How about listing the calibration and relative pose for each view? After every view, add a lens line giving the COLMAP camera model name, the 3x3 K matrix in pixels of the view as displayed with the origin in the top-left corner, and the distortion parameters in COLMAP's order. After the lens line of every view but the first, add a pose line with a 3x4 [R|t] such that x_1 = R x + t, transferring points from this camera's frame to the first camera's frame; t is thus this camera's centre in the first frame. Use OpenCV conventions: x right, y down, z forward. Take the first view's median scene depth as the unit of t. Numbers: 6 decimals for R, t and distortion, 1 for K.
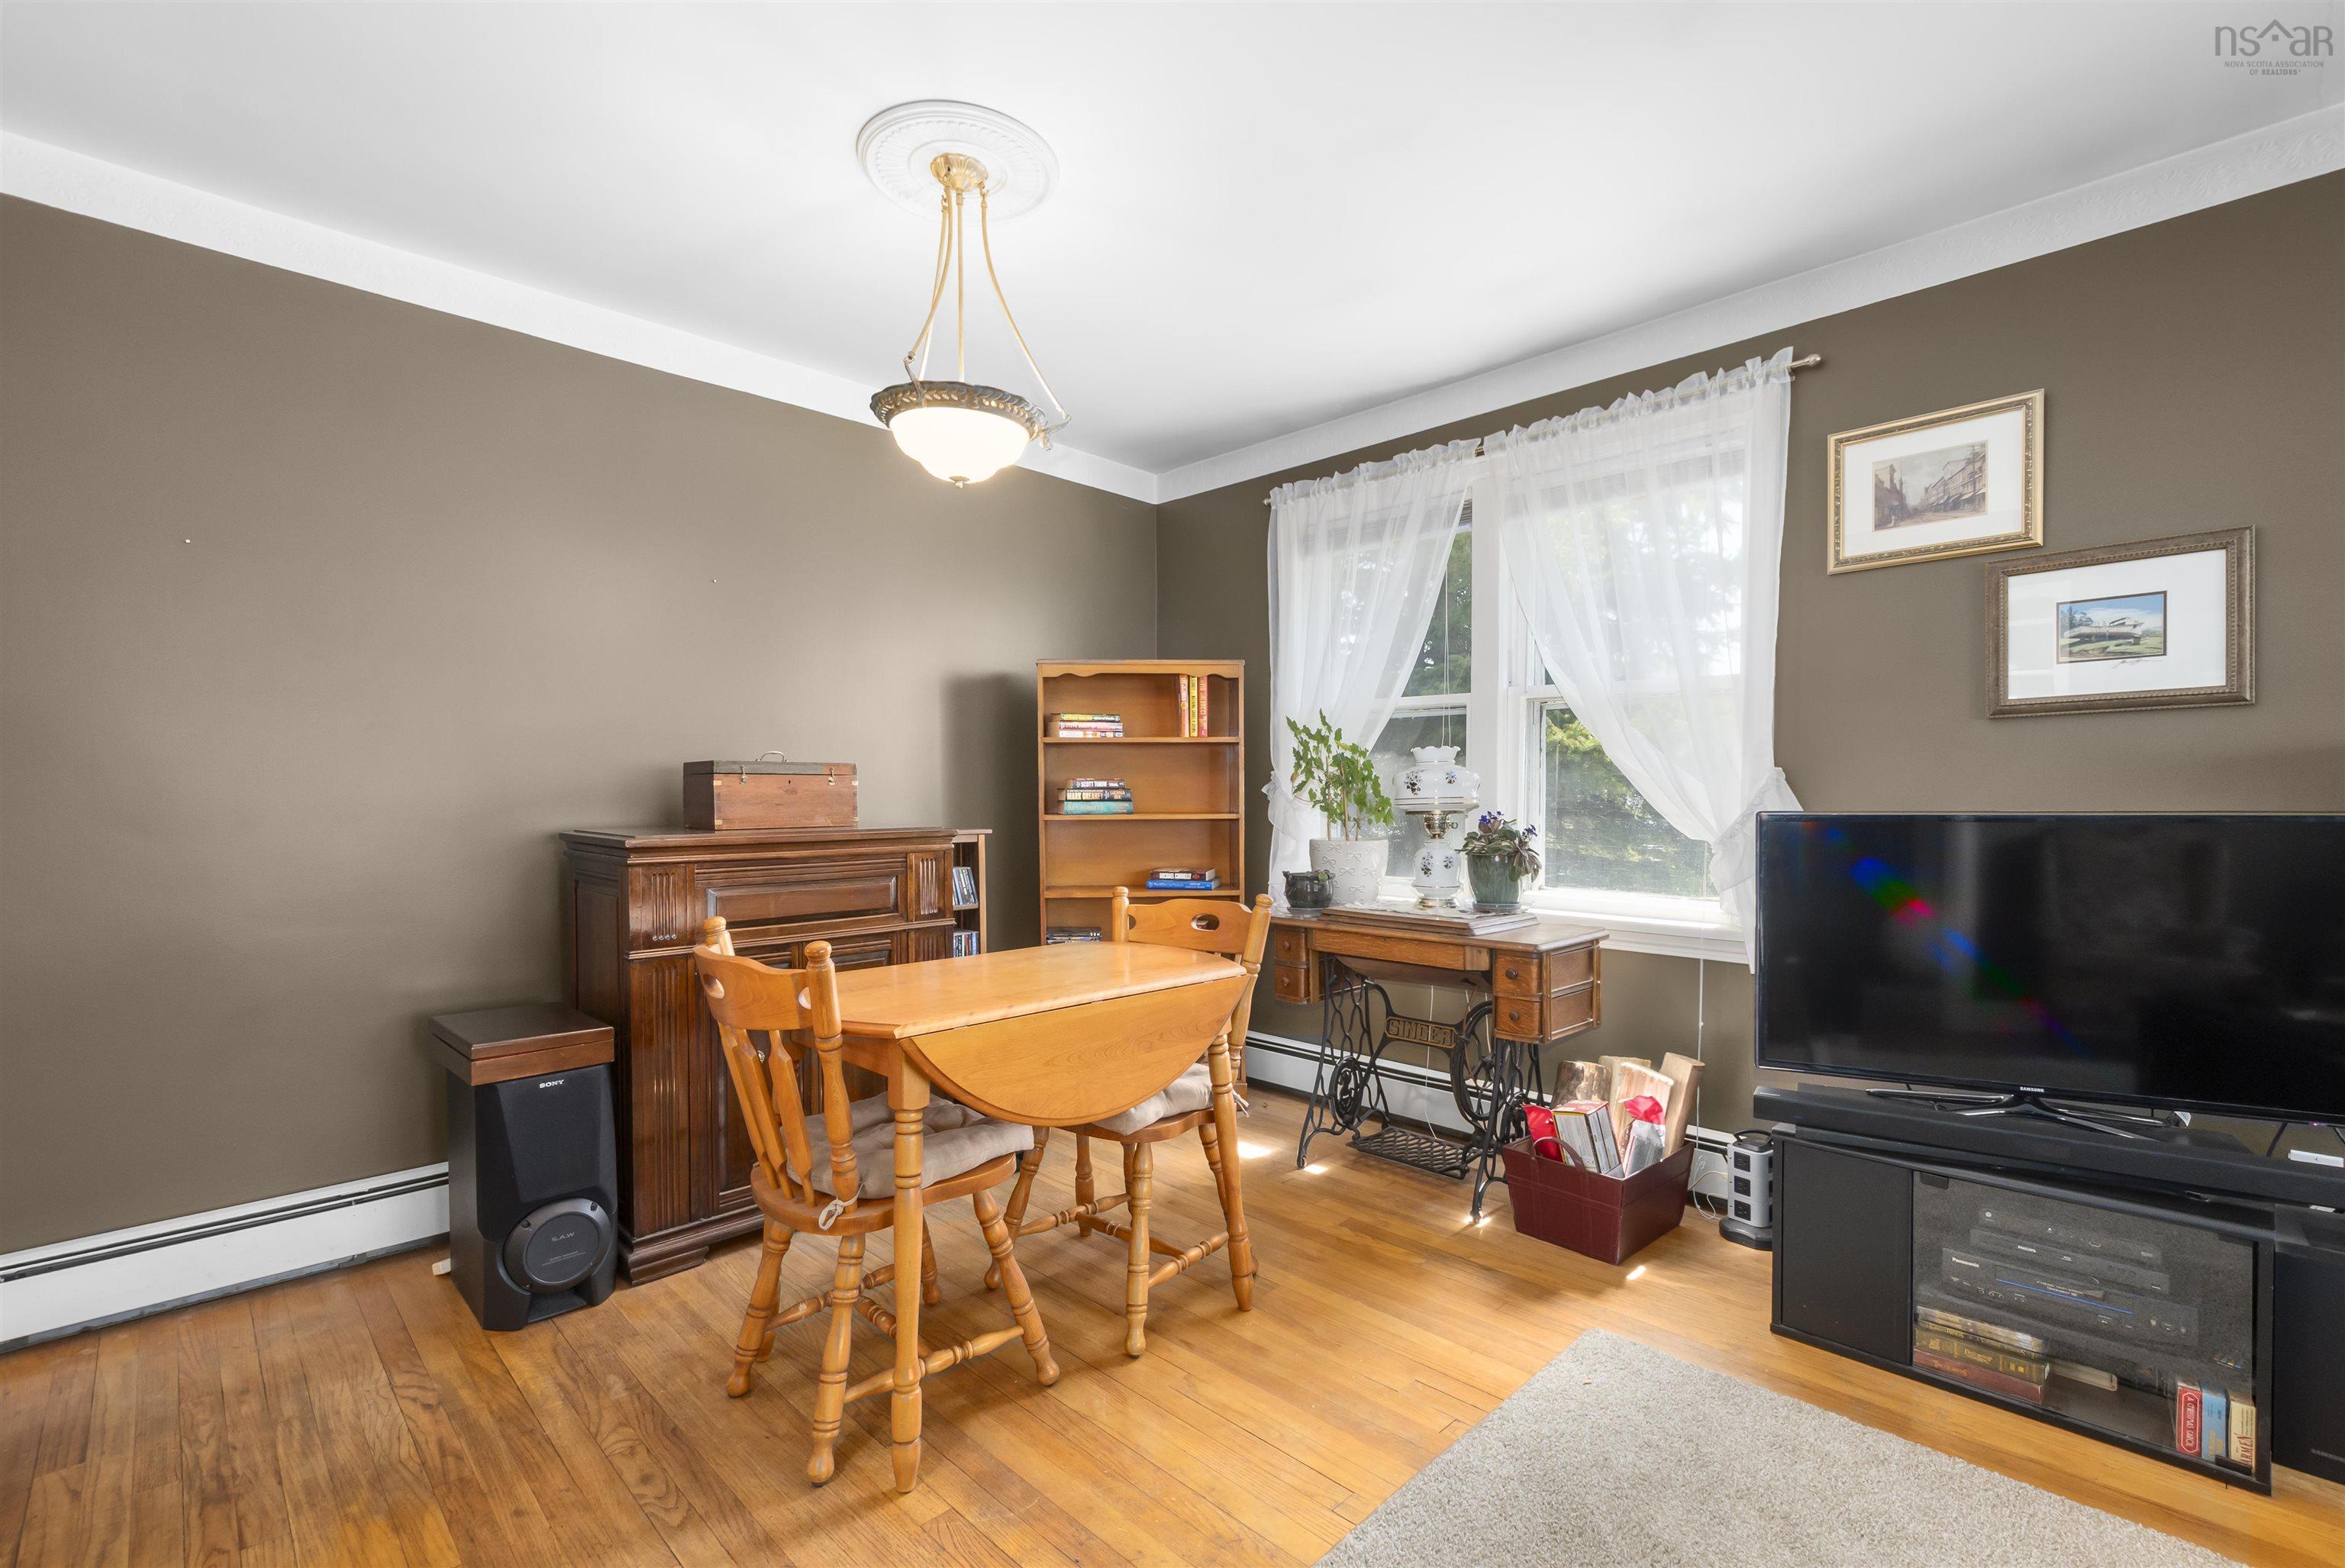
lens RADIAL K [[1056.6, 0, 1184.3], [0, 1056.6, 817.5], [0, 0, 1]] dist [0.002554, -0.003818]
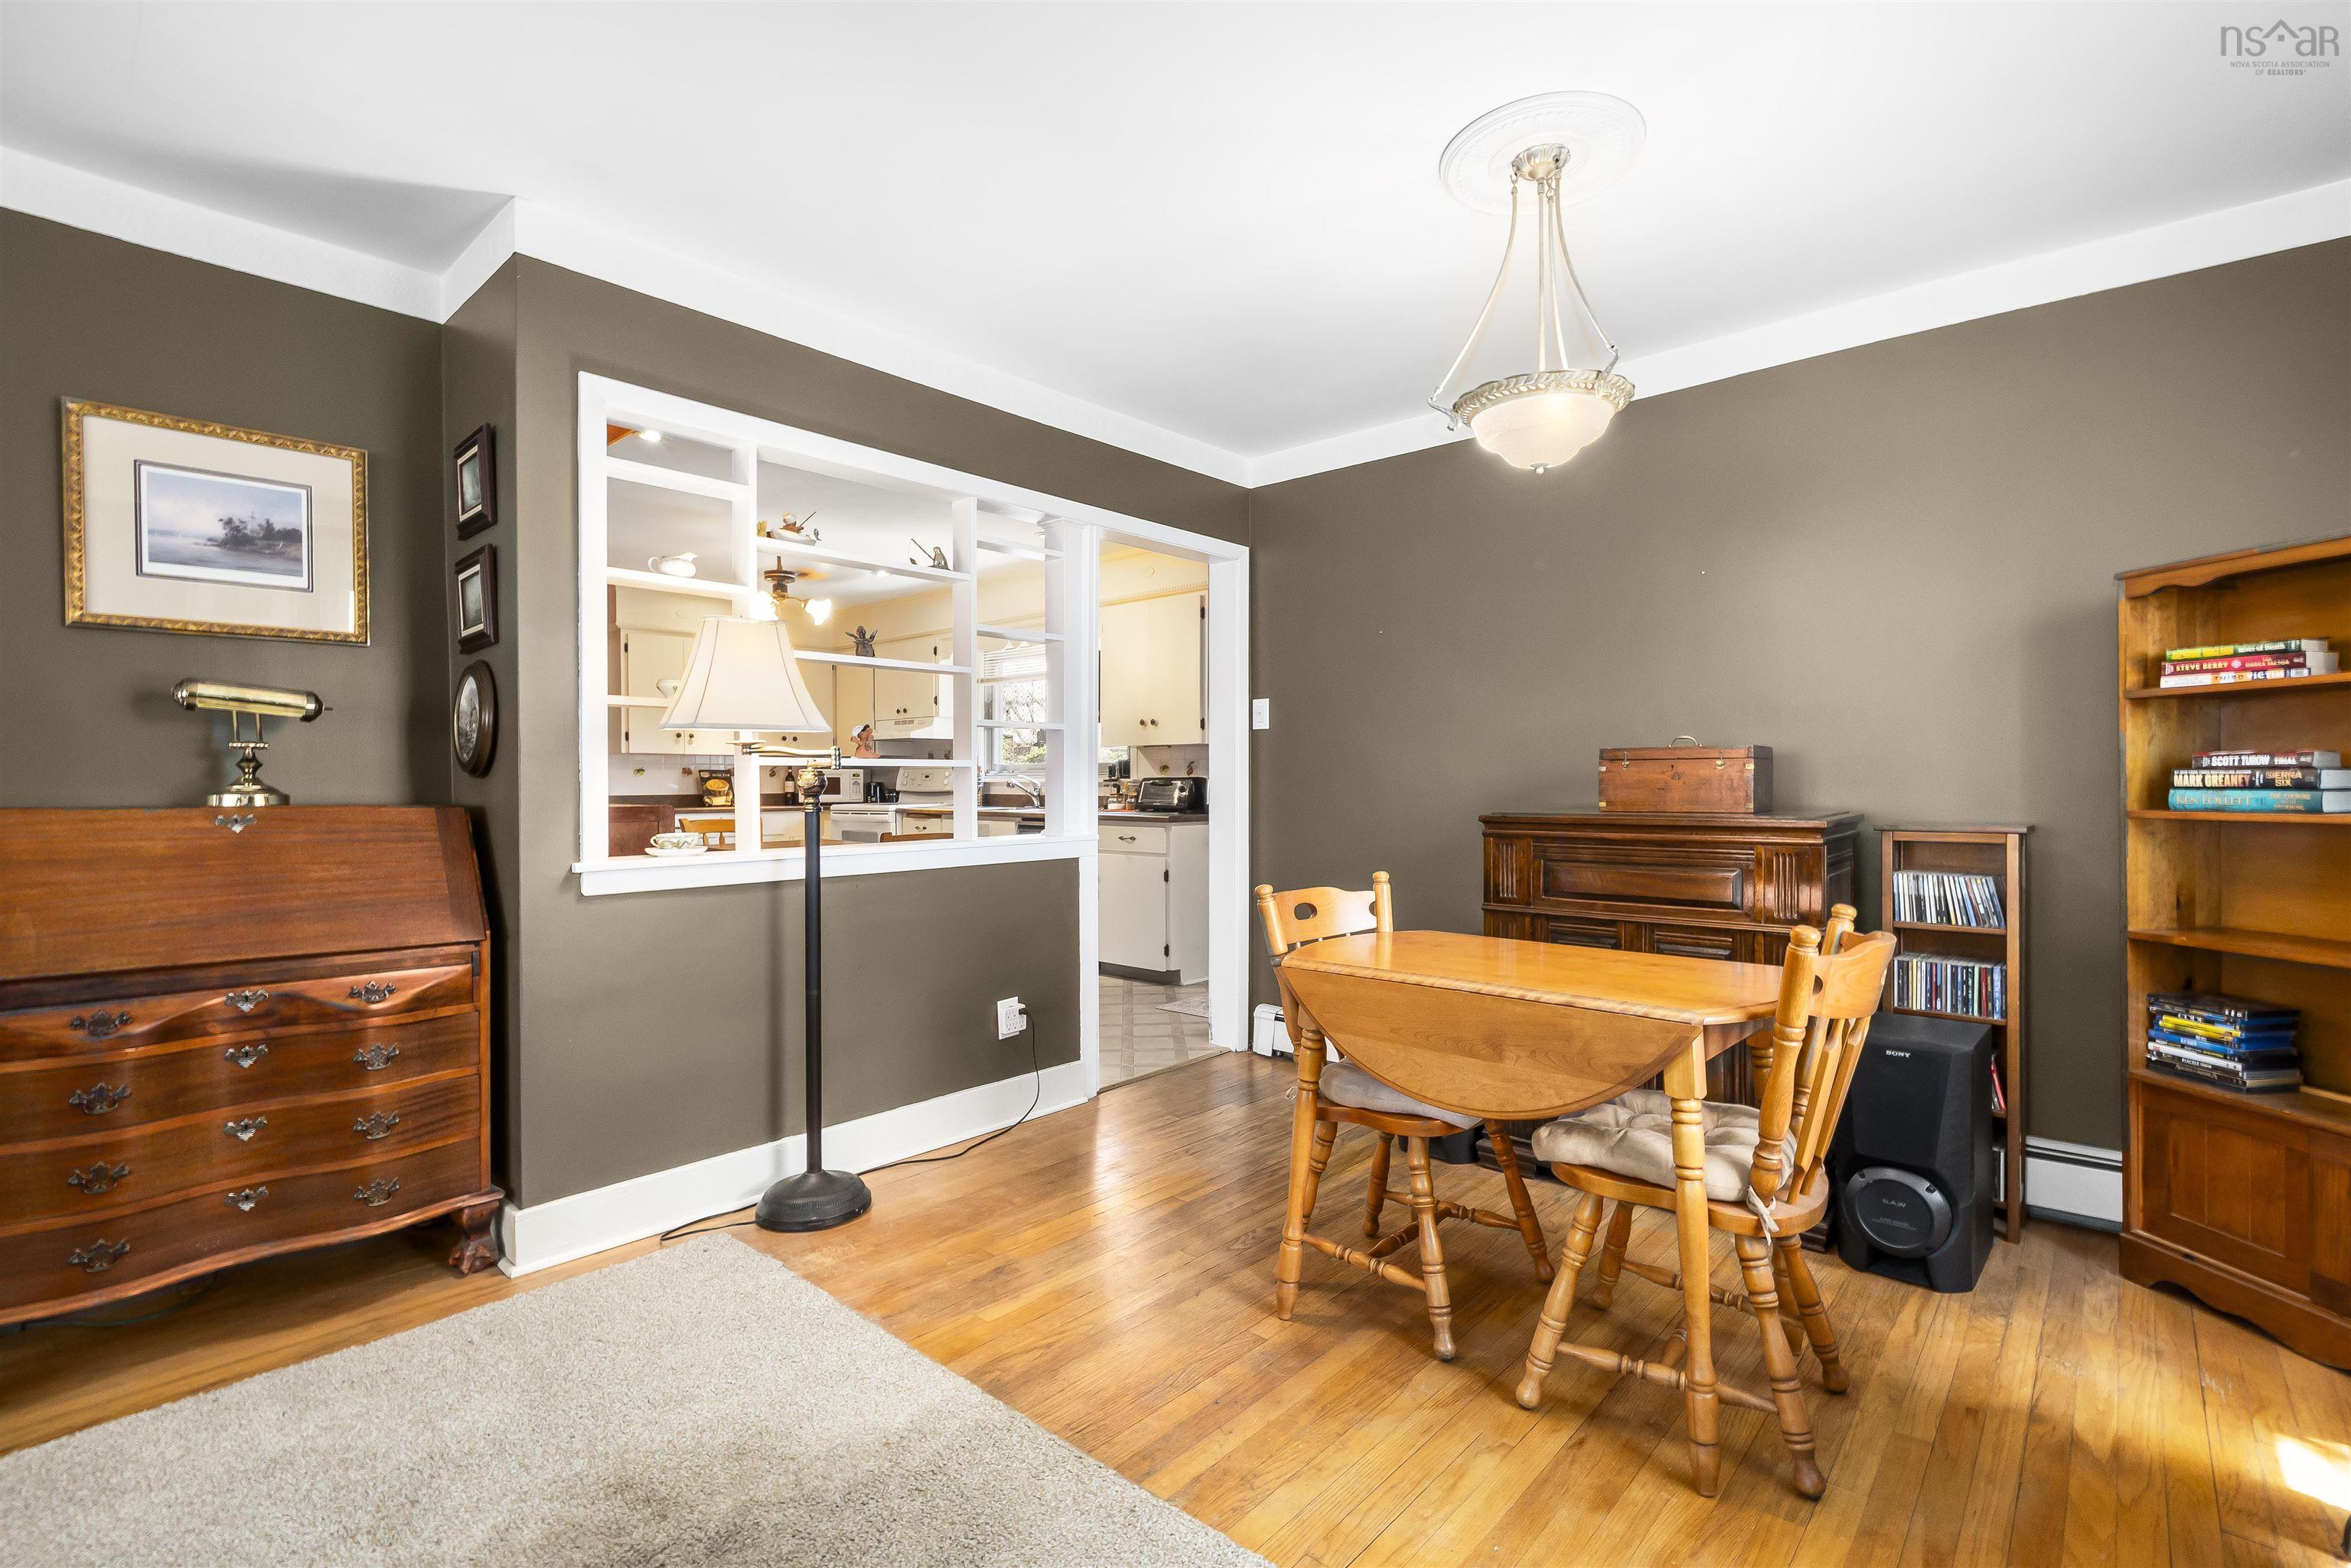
lens RADIAL K [[1058.1, 0, 1196.3], [0, 1058.1, 795.6], [0, 0, 1]] dist [0.005752, -0.005481]
pose [[0.068350, 0.011986, -0.997589, 0.635810], [-0.021529, 0.999713, 0.010537, -0.007213], [0.997429, 0.020757, 0.068589, 0.505329]]
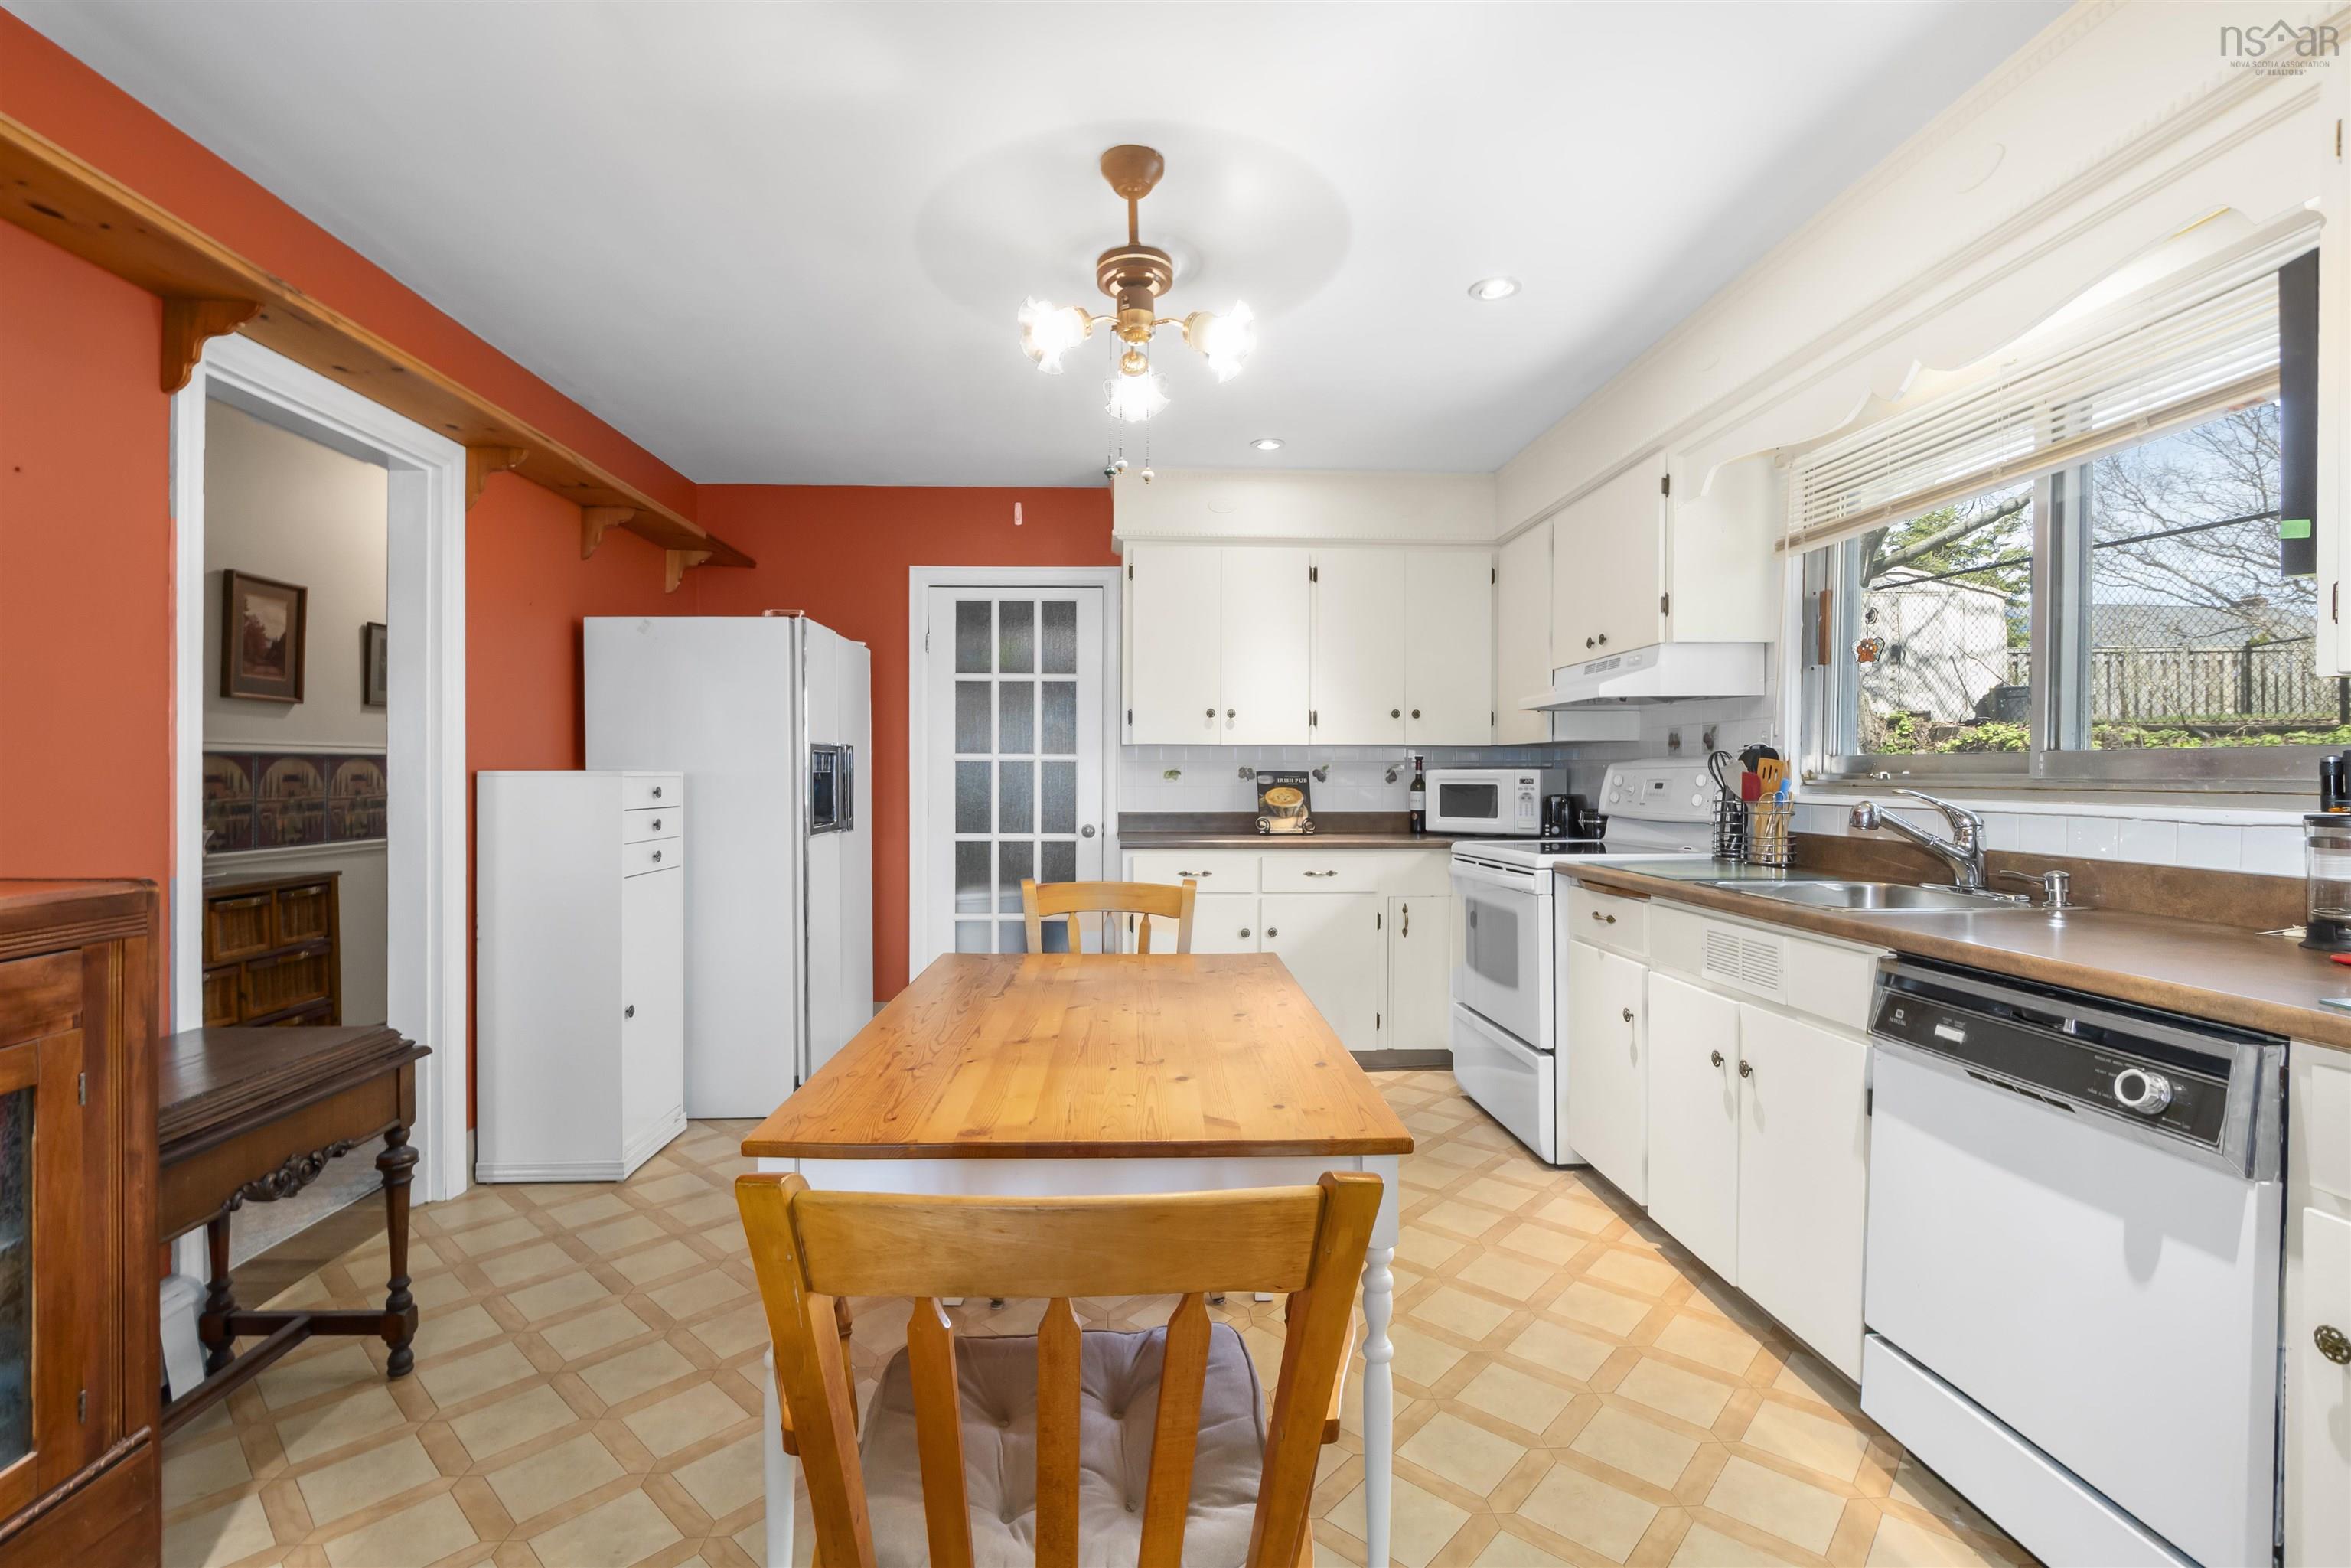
lens RADIAL K [[1058.1, 0, 1152.8], [0, 1058.1, 784.2], [0, 0, 1]] dist [0.005752, -0.005481]
pose [[-0.673980, 0.003128, -0.738743, -0.916133], [-0.020530, 0.999526, 0.022962, -0.032148], [0.738465, 0.030642, -0.673596, 0.382133]]
